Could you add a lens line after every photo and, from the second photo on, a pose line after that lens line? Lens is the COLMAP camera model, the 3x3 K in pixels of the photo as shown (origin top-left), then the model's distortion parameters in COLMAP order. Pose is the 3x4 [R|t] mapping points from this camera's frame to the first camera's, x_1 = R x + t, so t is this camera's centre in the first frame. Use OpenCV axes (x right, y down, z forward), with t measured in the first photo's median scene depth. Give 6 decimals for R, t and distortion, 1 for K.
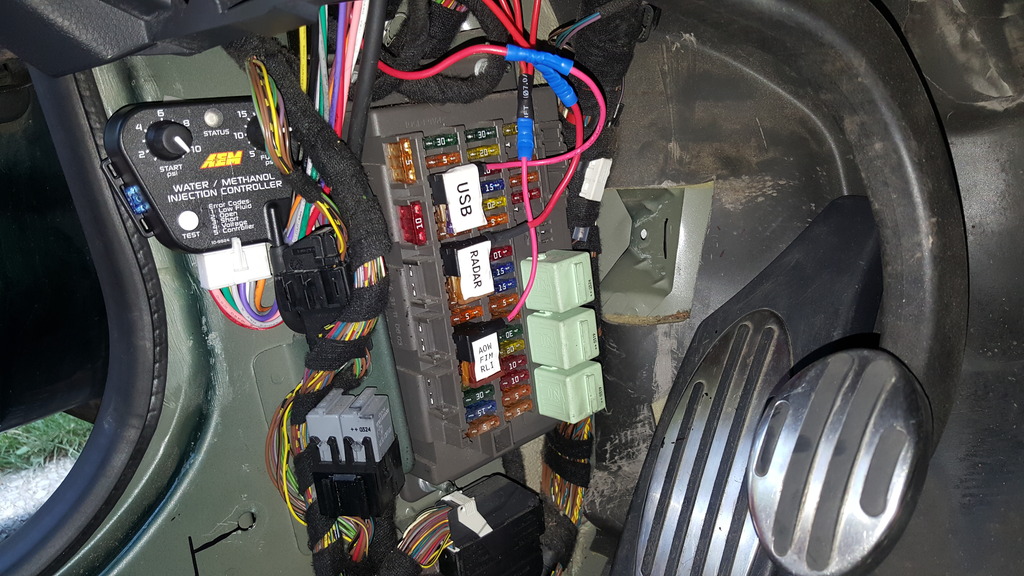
lens RADIAL K [[784.5, 0, 496.5], [0, 784.5, 290.8], [0, 0, 1]] dist [0.135495, -0.309994]
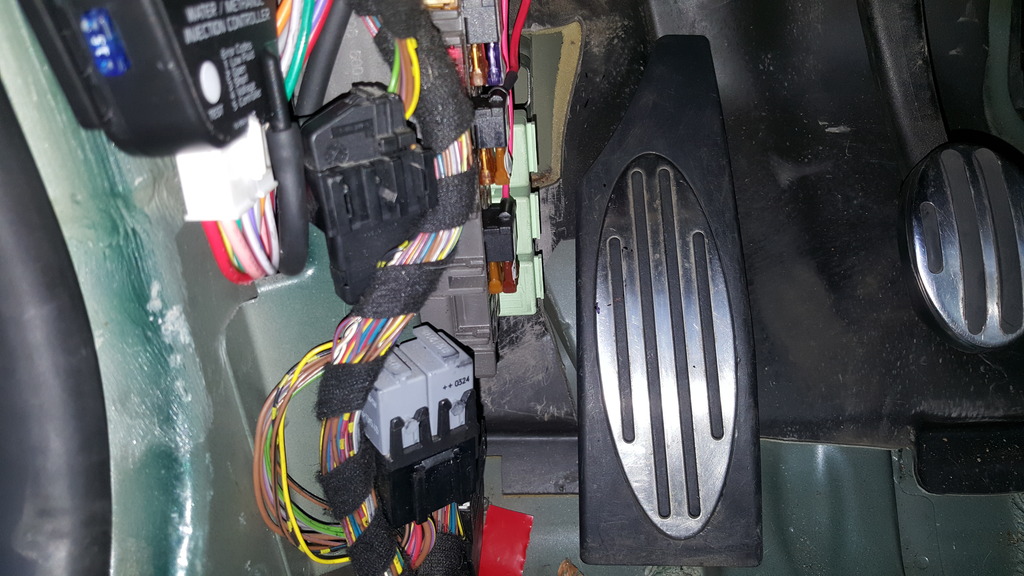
lens RADIAL K [[788.7, 0, 512.0], [0, 788.7, 288.0], [0, 0, 1]] dist [0.146970, -0.340804]
pose [[0.684060, -0.238884, 0.689200, -0.593152], [0.155196, 0.970884, 0.182480, -0.024212], [-0.712725, -0.017866, 0.701216, 0.479769]]
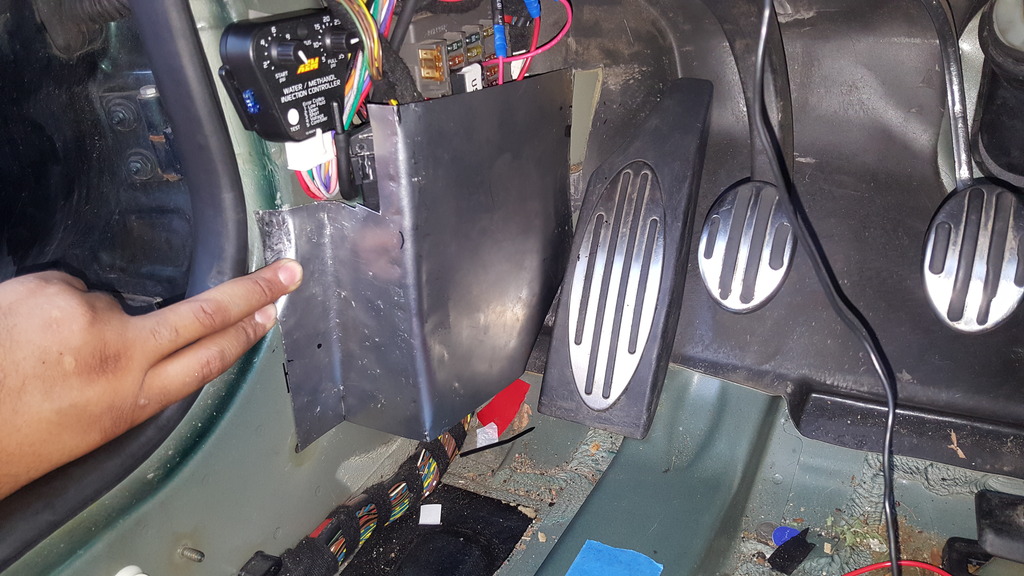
lens RADIAL K [[784.5, 0, 496.5], [0, 784.5, 290.8], [0, 0, 1]] dist [0.135495, -0.309994]
pose [[0.917950, -0.120222, 0.378041, -0.563784], [0.046267, 0.978914, 0.198963, -0.049959], [-0.393990, -0.165147, 0.904156, -0.300326]]
